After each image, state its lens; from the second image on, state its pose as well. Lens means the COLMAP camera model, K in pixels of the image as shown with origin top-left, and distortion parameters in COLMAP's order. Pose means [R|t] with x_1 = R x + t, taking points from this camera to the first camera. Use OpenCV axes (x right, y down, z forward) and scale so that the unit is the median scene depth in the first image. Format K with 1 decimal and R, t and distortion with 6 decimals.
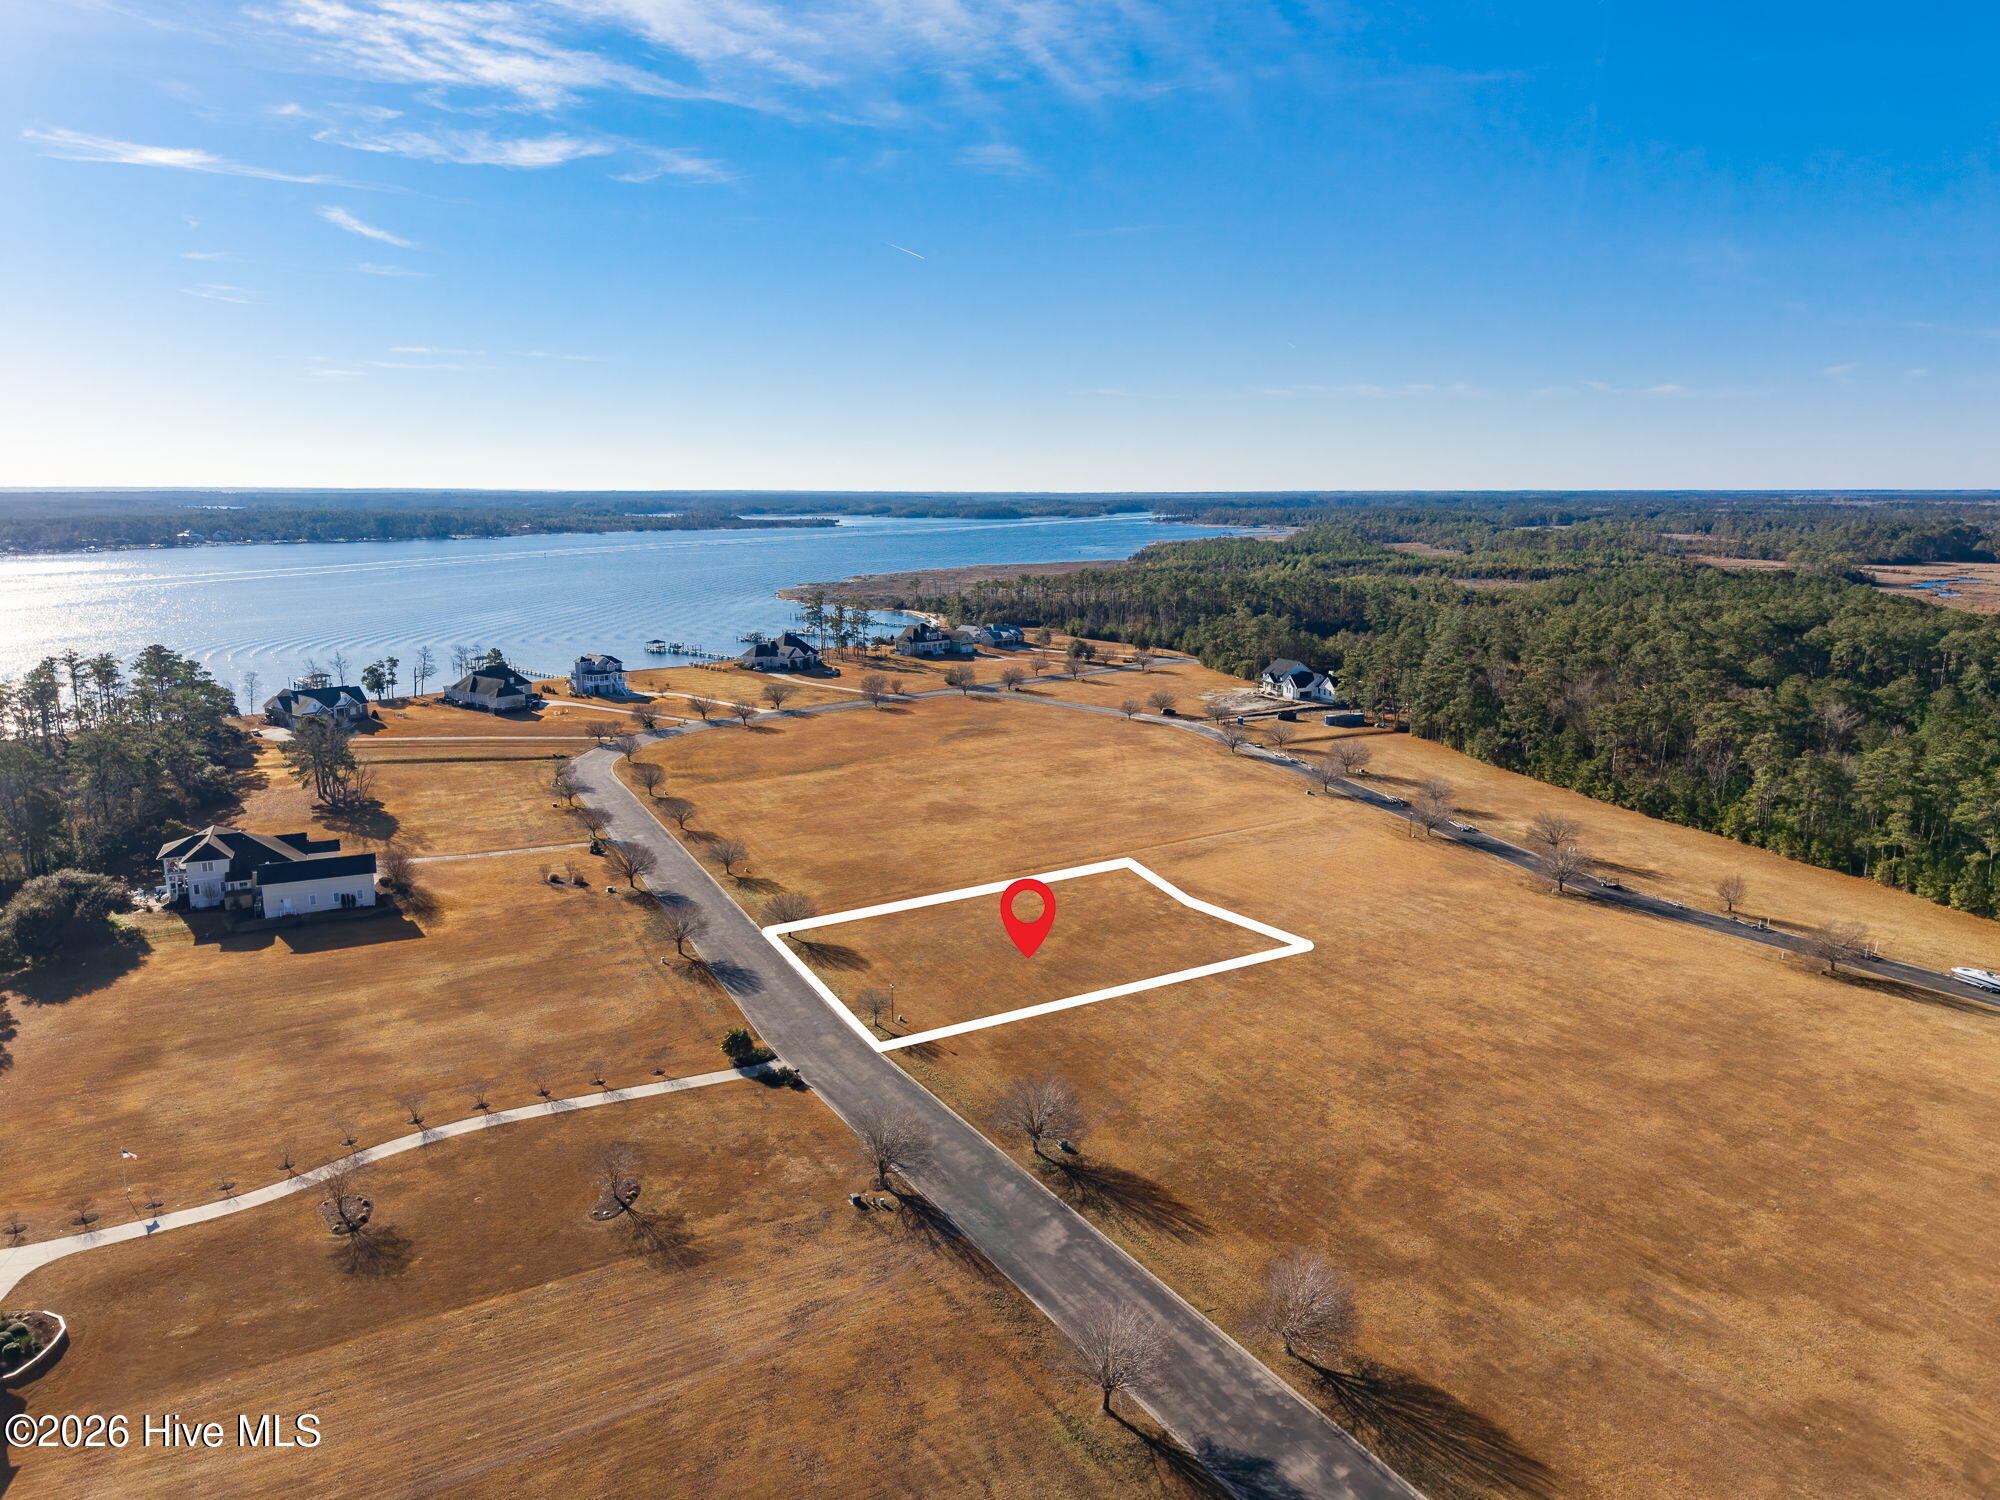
lens RADIAL K [[1408.0, 0, 1000.0], [0, 1408.0, 750.0], [0, 0, 1]] dist [0.084035, -0.081277]
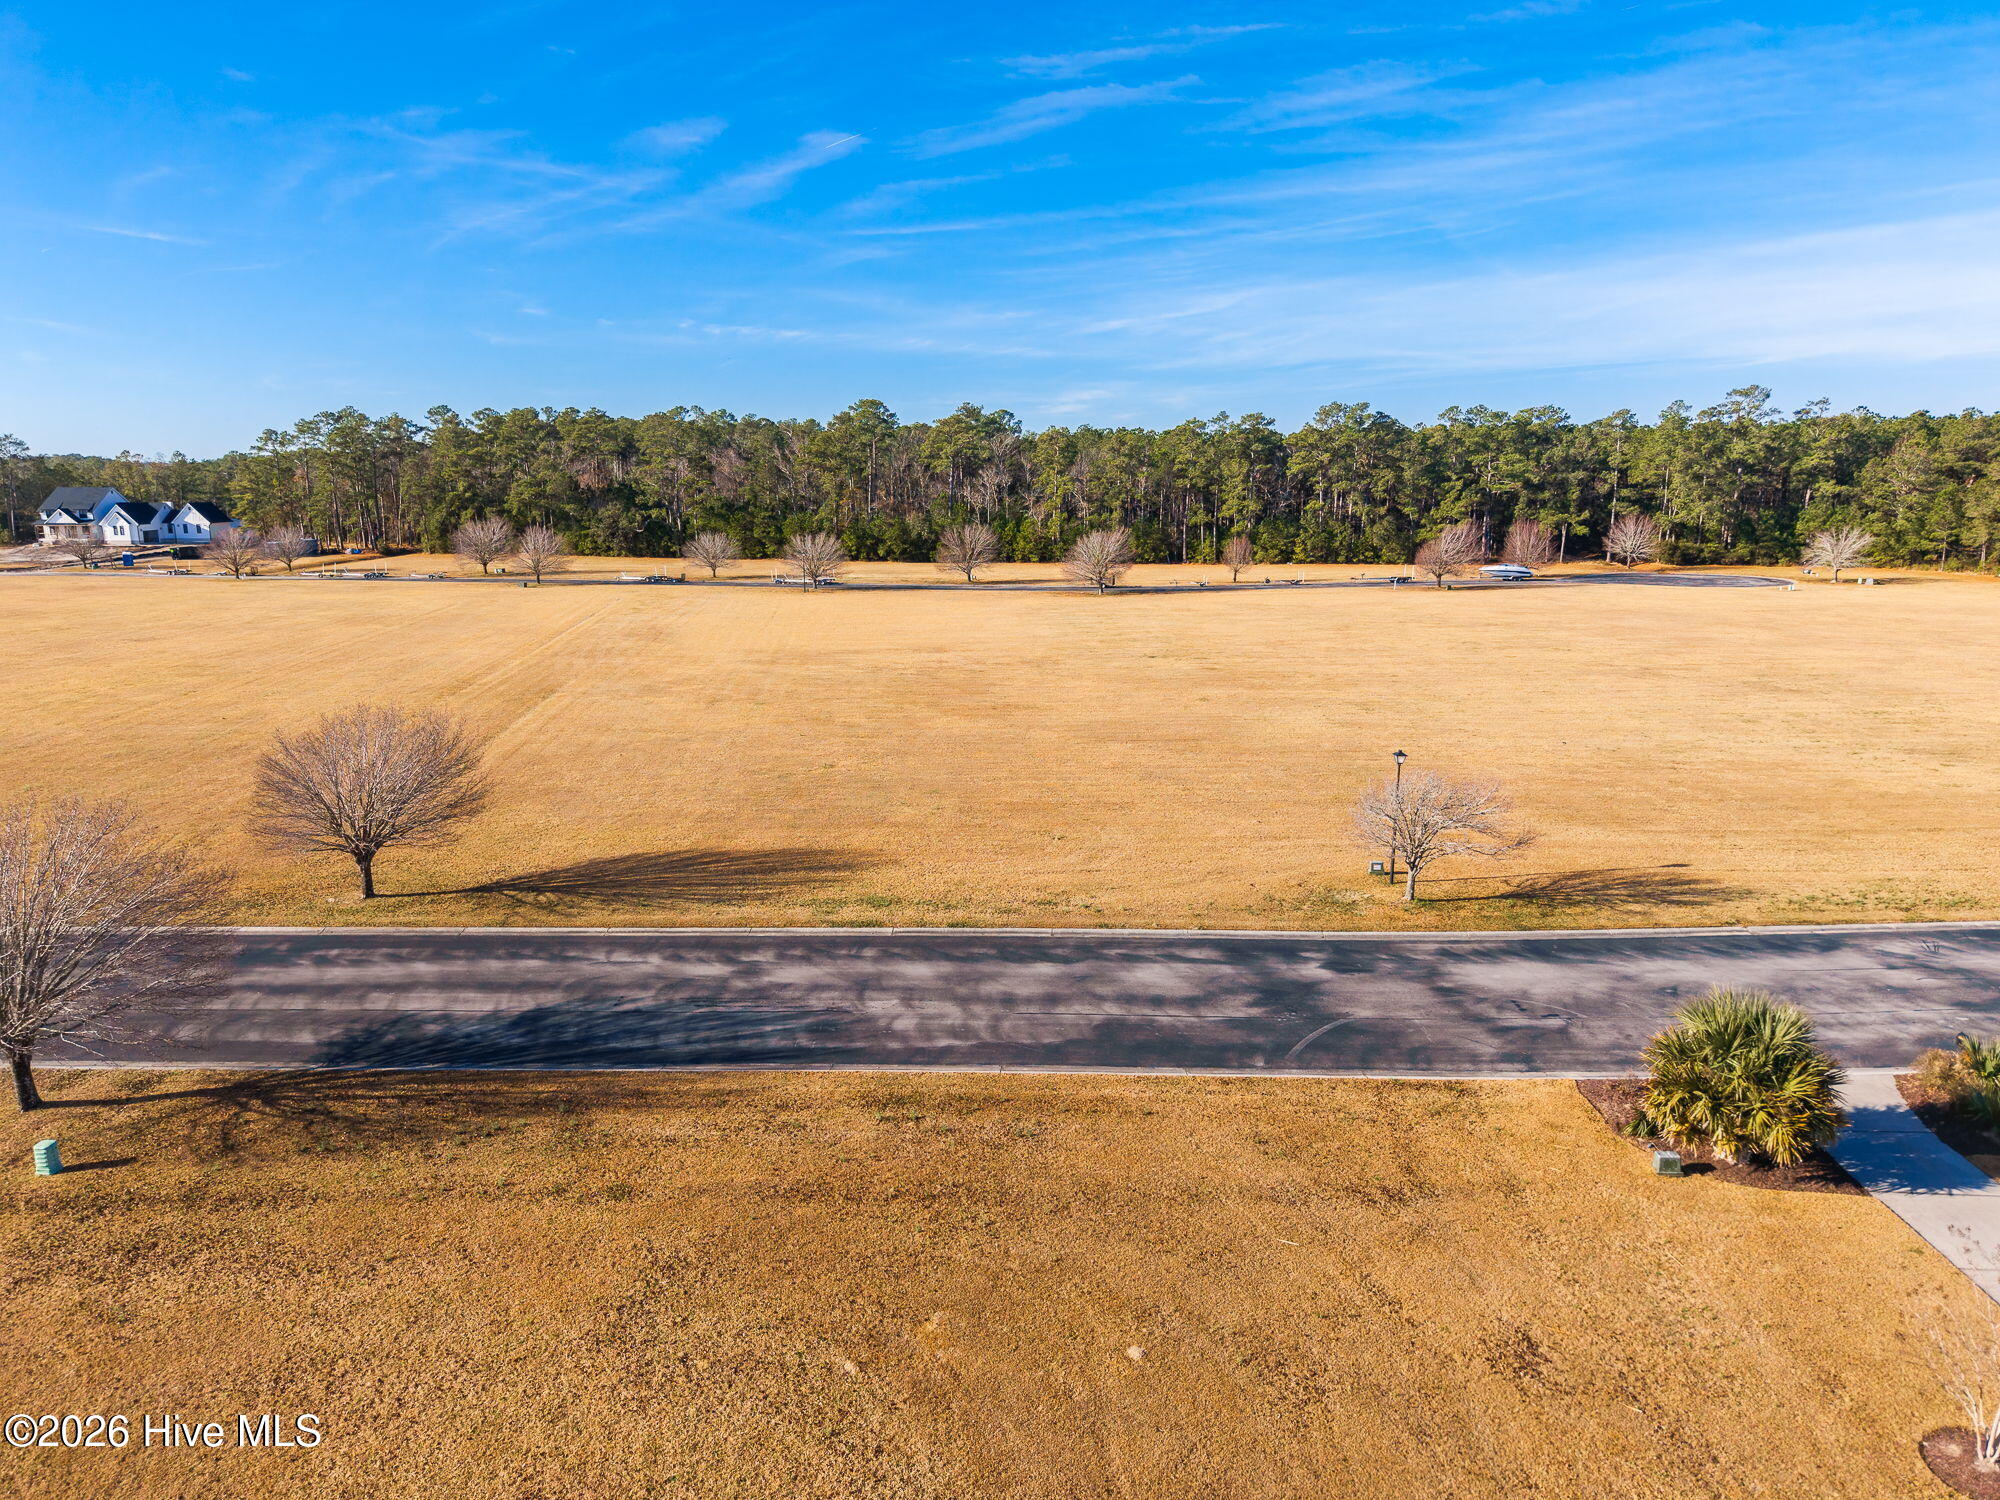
lens RADIAL K [[1397.4, 0, 993.5], [0, 1397.4, 757.2], [0, 0, 1]] dist [0.026785, -0.006310]
pose [[0.427241, -0.187966, 0.884383, -0.188471], [0.171893, 0.977197, 0.124653, 0.041490], [-0.887647, 0.098762, 0.449809, 0.410025]]
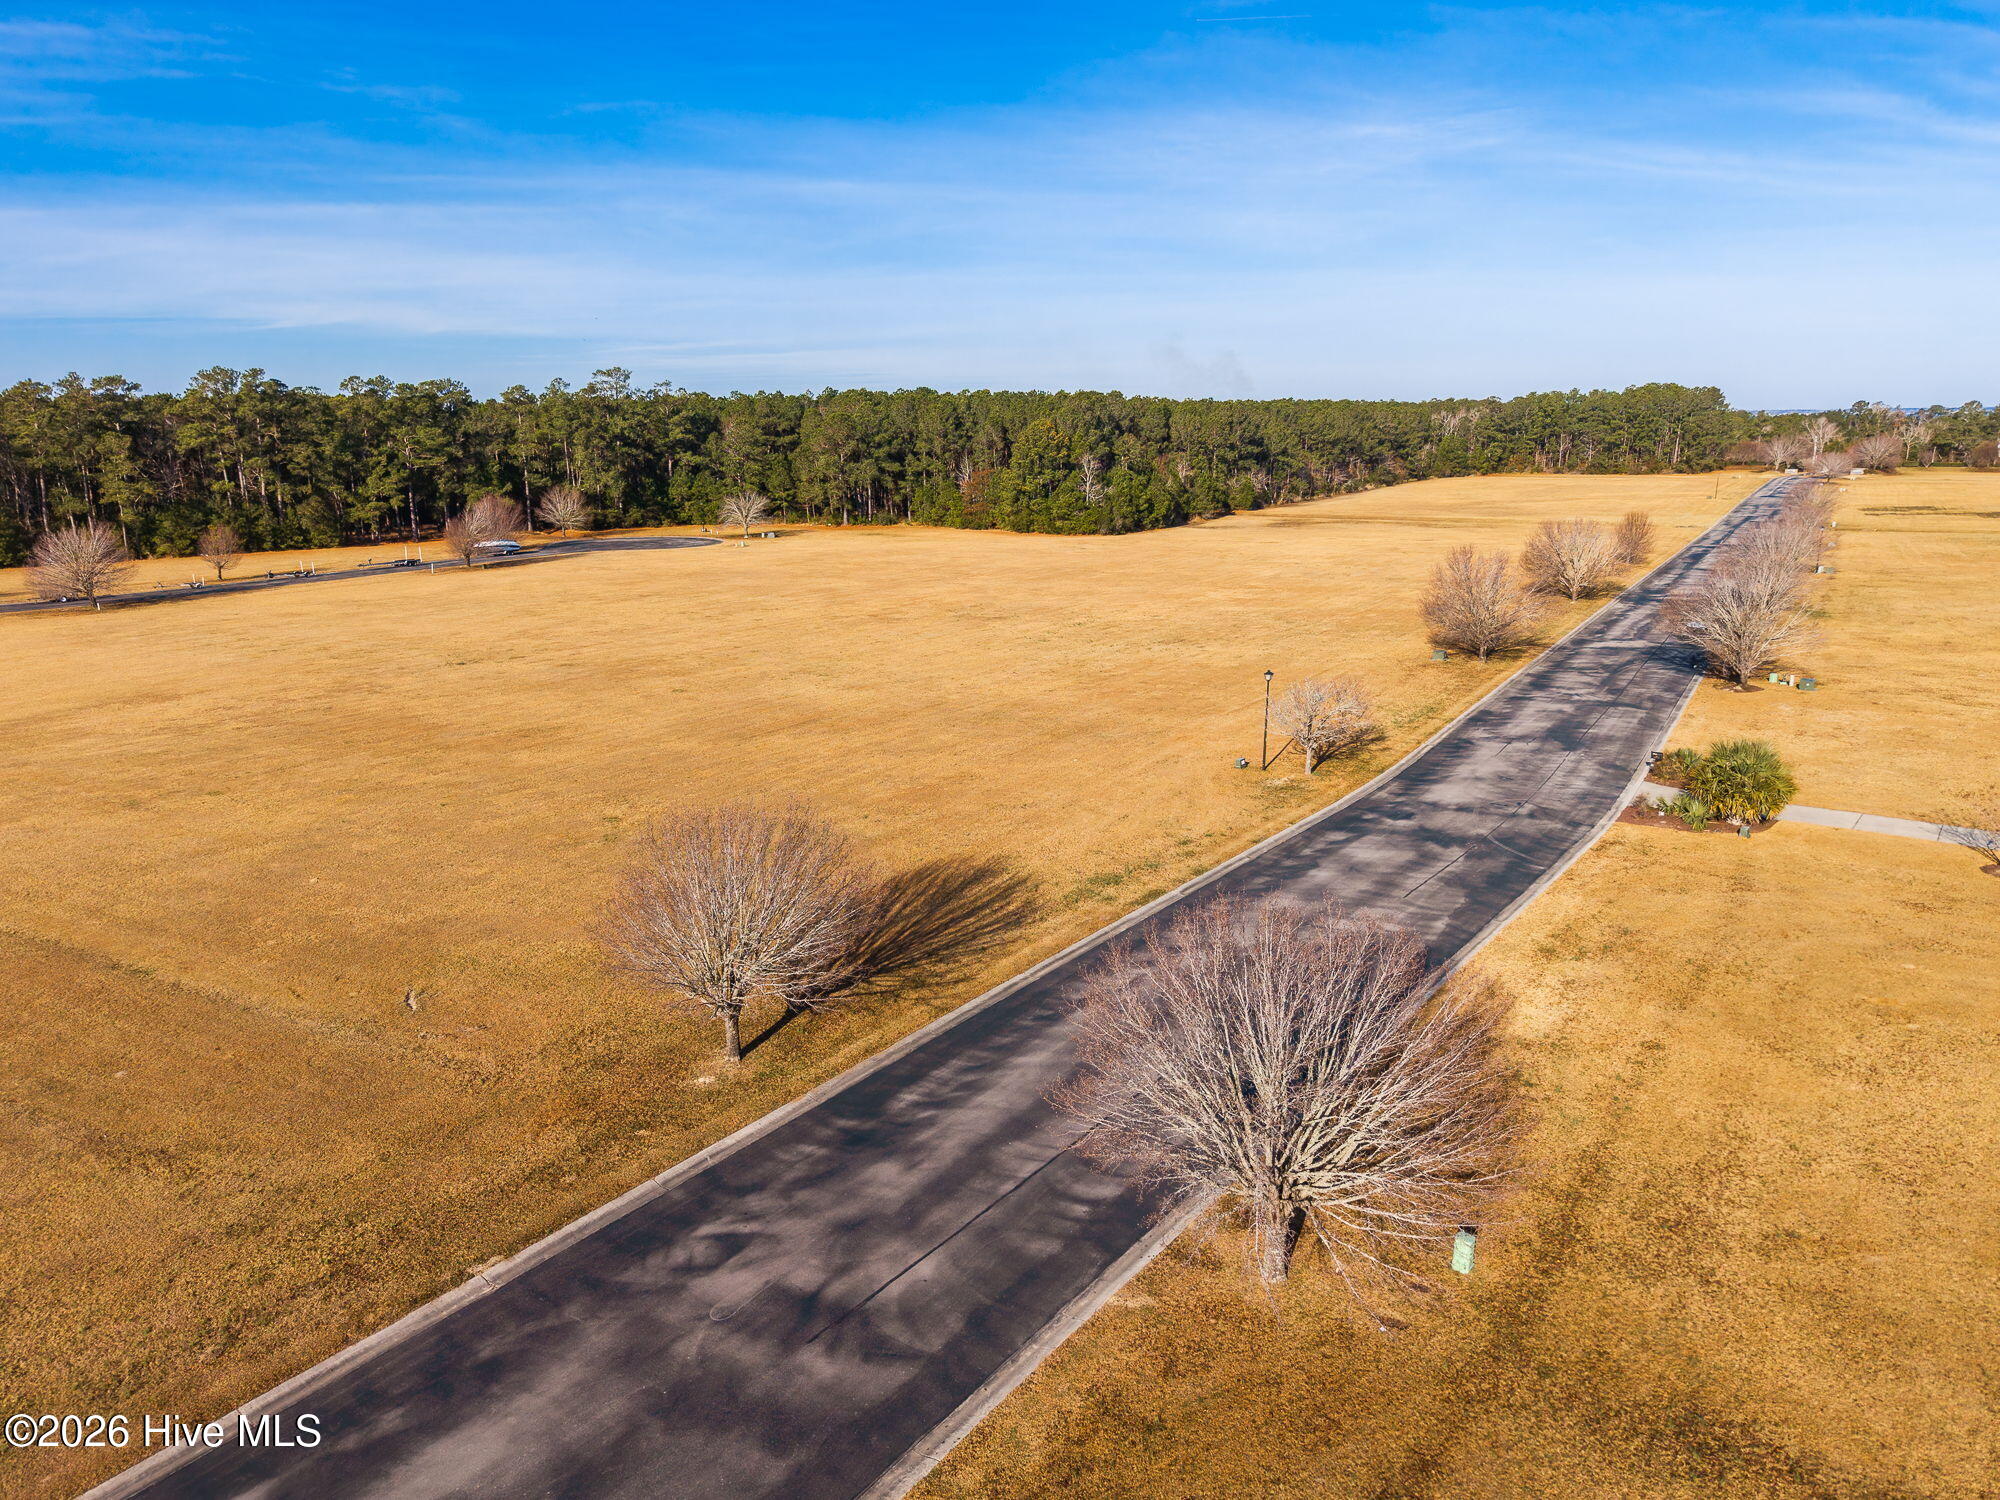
lens RADIAL K [[1408.0, 0, 1000.0], [0, 1408.0, 750.0], [0, 0, 1]] dist [0.084035, -0.081277]
pose [[-0.514611, -0.191706, 0.835718, -0.189884], [0.166529, 0.933778, 0.316744, 0.010575], [-0.841097, 0.302171, -0.448608, 0.549704]]
